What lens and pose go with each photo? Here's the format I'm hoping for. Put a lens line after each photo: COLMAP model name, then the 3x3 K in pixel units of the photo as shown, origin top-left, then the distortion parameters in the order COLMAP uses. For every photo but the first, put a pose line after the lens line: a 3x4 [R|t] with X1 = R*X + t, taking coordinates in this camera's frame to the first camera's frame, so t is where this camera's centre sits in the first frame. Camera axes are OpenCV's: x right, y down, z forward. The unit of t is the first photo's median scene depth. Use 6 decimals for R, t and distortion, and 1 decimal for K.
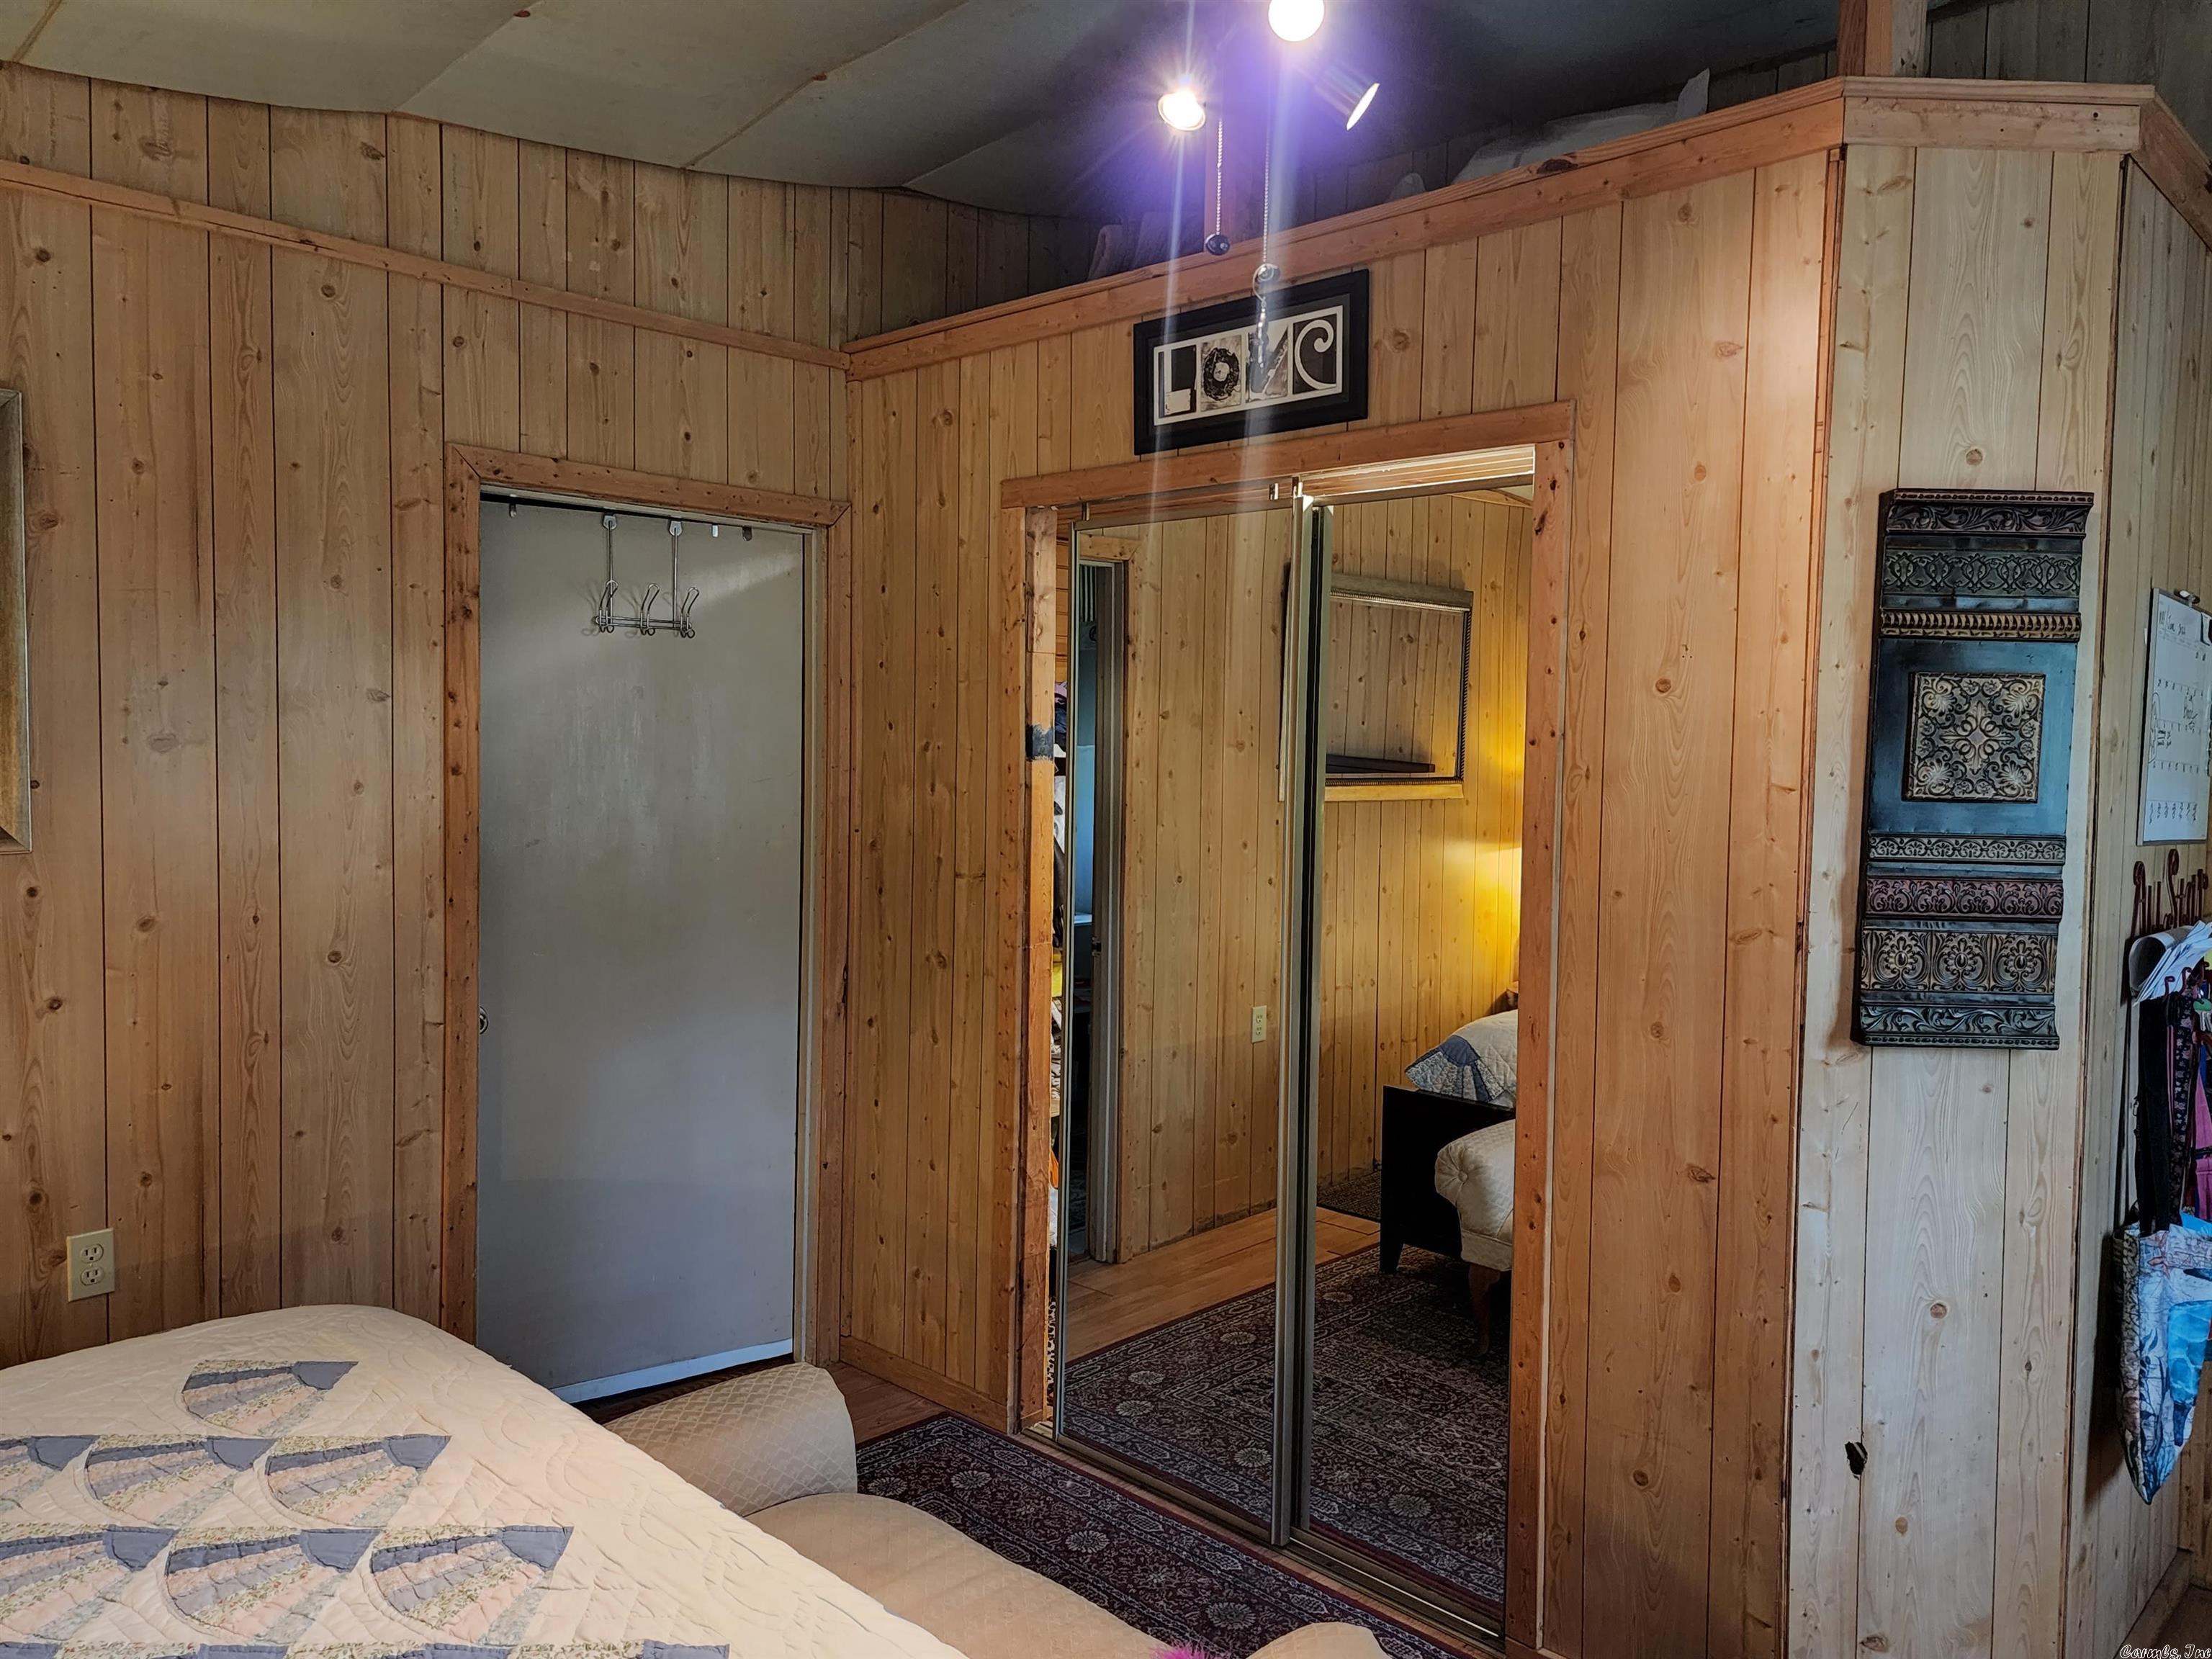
lens RADIAL K [[1583.5, 0, 1122.5], [0, 1583.5, 812.1], [0, 0, 1]] dist [0.072943, -0.057178]
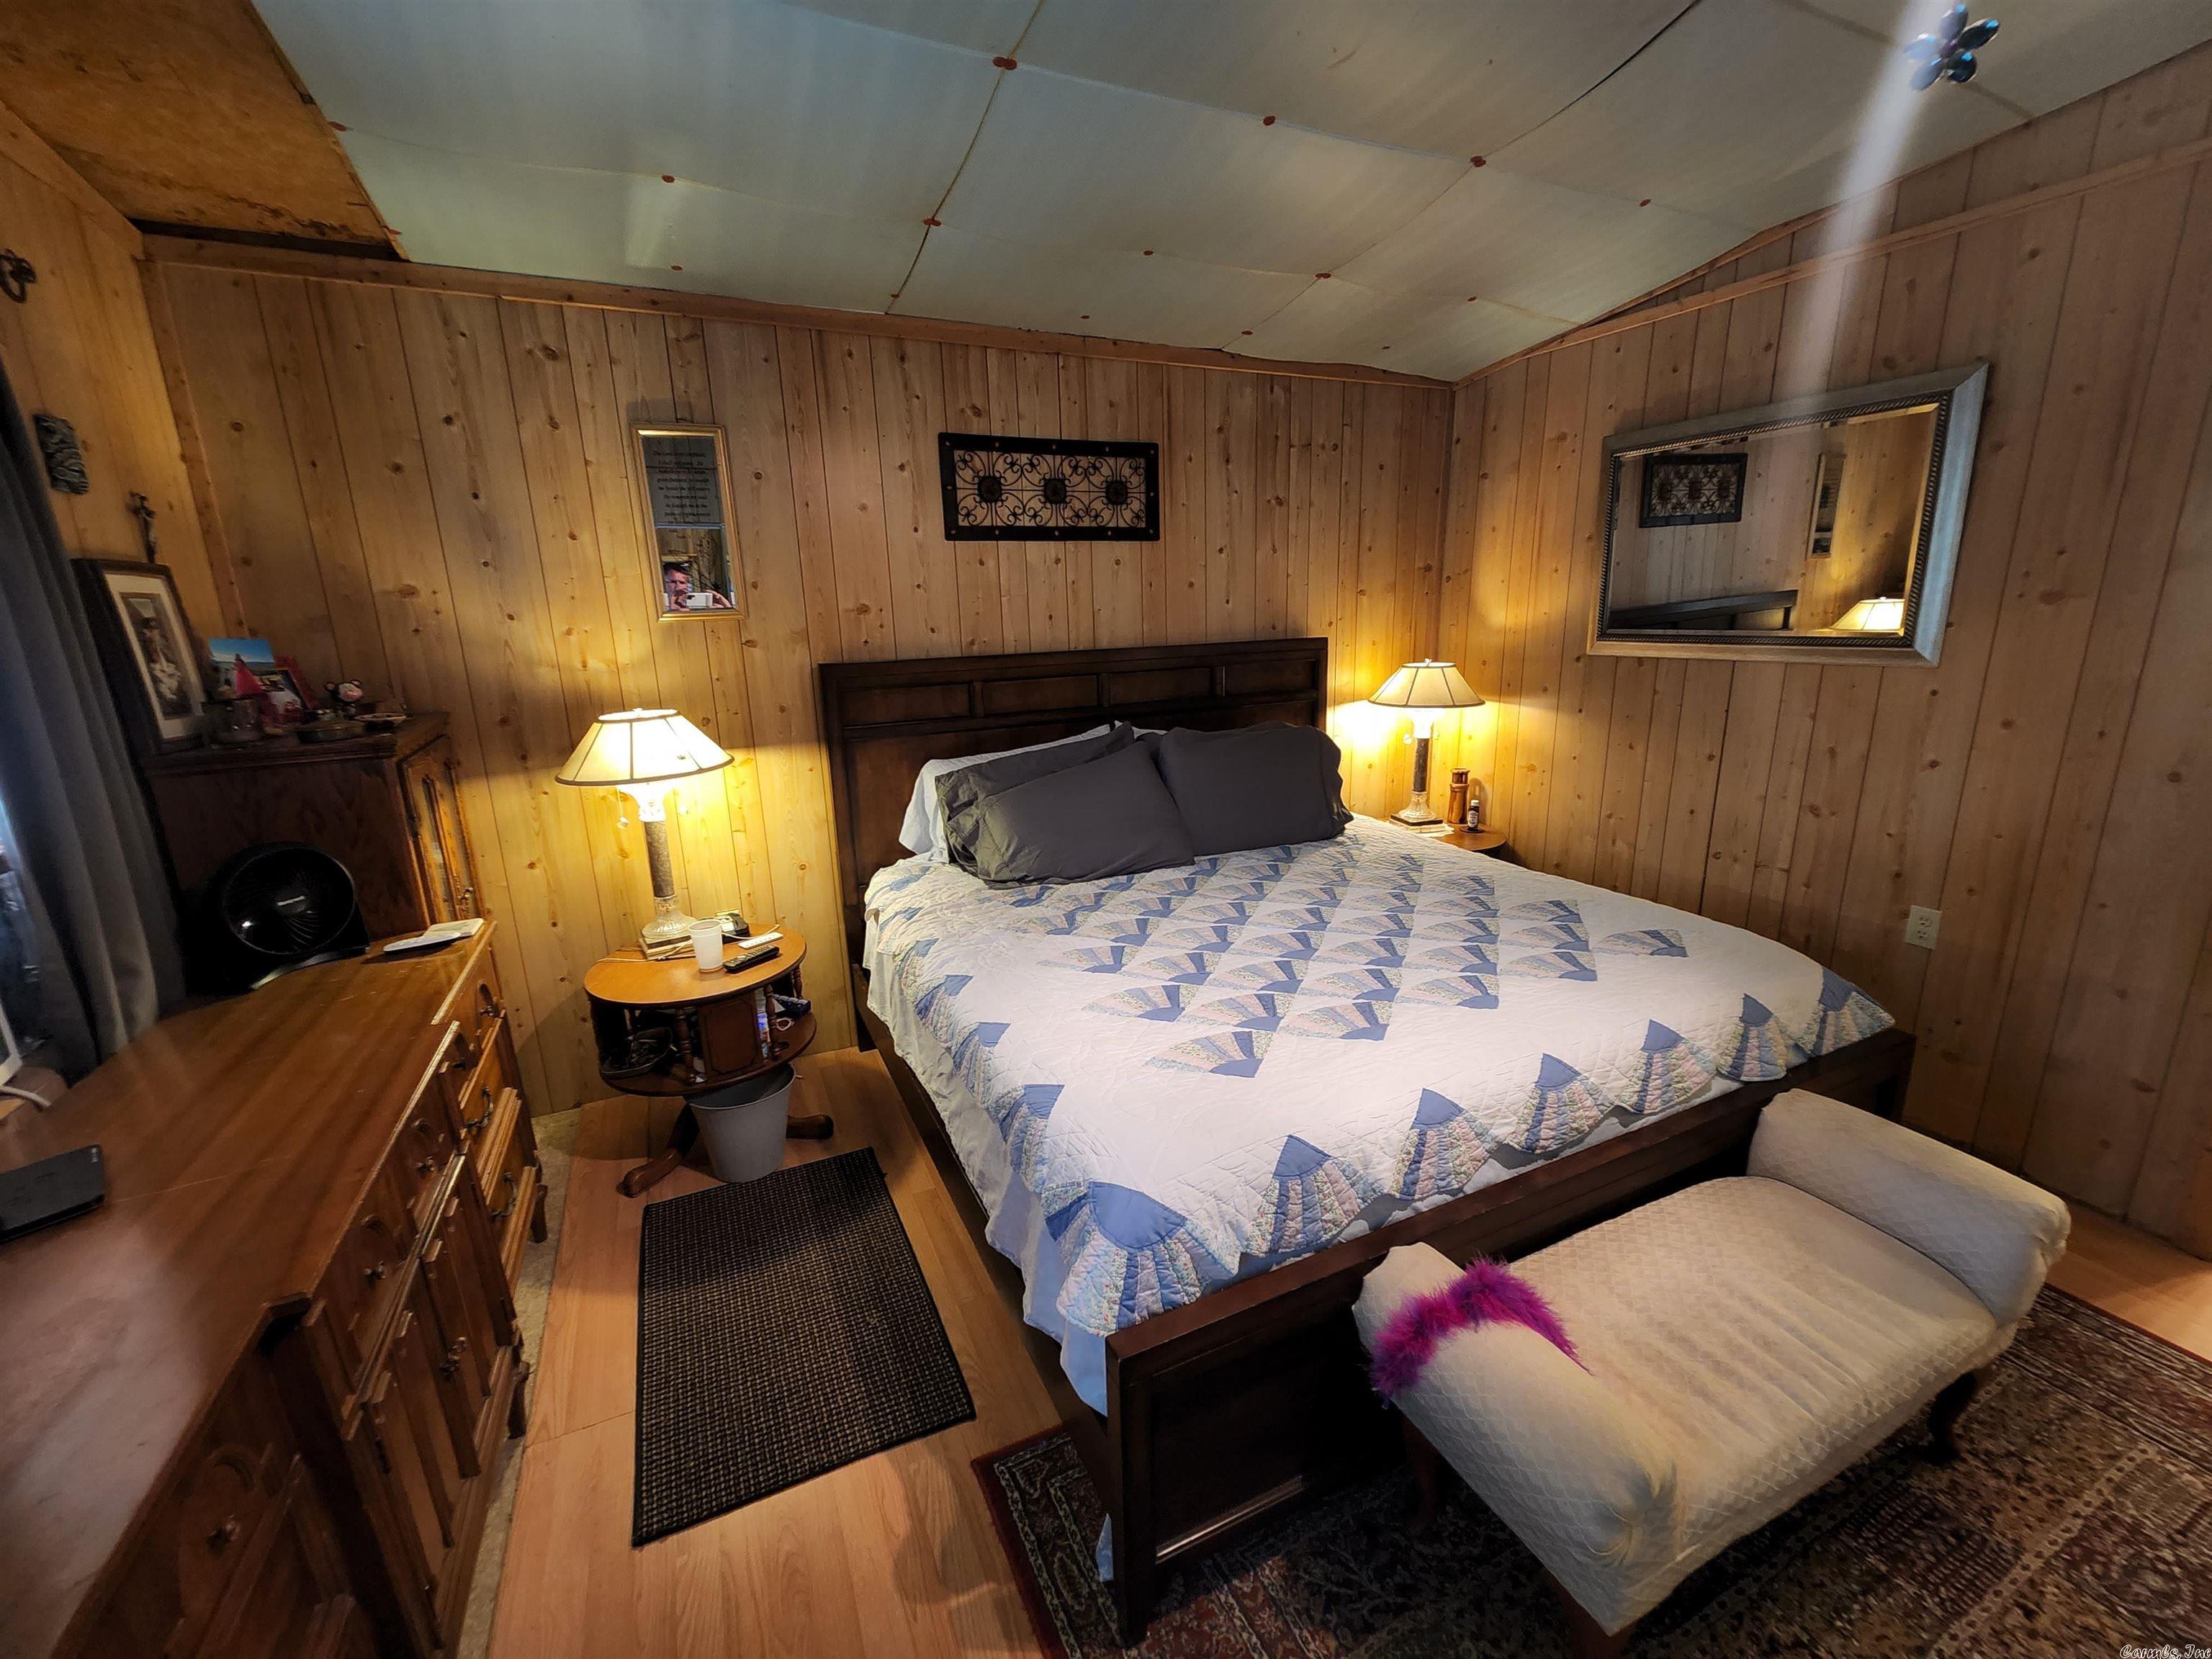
lens RADIAL K [[913.8, 0, 1106.7], [0, 913.8, 829.9], [0, 0, 1]] dist [-0.001770, 0.000727]
pose [[-0.365849, 0.219704, -0.904370, 0.449767], [-0.027933, 0.968706, 0.246634, -0.018551], [0.930255, 0.115492, -0.348263, 0.517429]]
